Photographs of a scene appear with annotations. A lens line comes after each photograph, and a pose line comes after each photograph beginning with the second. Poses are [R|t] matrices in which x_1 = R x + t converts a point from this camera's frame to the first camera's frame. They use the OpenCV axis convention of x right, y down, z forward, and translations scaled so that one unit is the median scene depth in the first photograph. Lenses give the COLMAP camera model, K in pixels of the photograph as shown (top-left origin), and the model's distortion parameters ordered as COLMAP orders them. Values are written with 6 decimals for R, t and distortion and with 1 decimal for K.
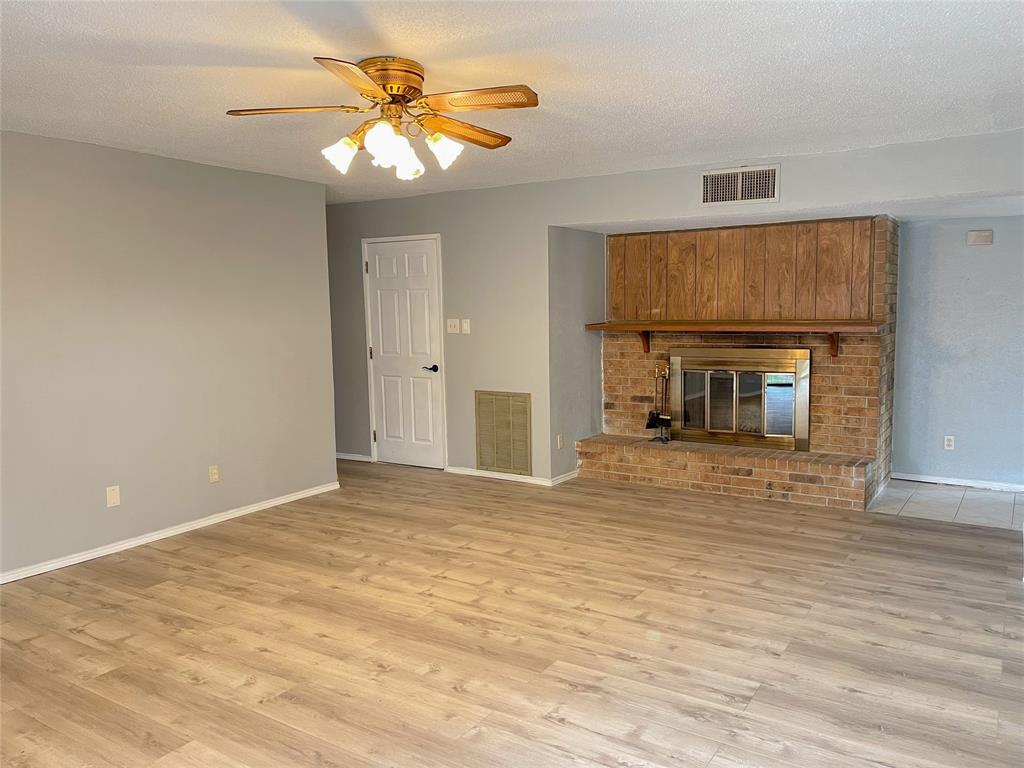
lens RADIAL K [[779.2, 0, 513.6], [0, 779.2, 385.1], [0, 0, 1]] dist [0.054078, -0.064536]
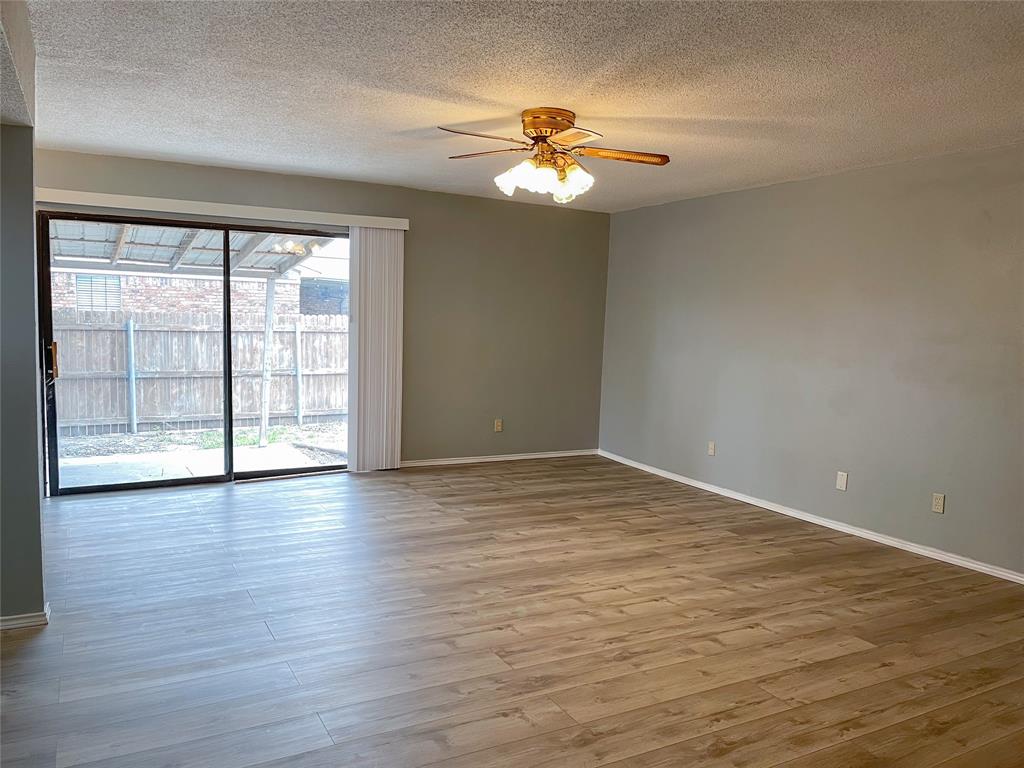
lens RADIAL K [[779.2, 0, 512.0], [0, 779.2, 385.5], [0, 0, 1]] dist [0.054078, -0.064536]
pose [[-0.484049, 0.075655, -0.871764, 0.781622], [-0.113190, 0.982472, 0.148111, -0.118541], [0.867689, 0.170368, -0.467002, 1.254699]]
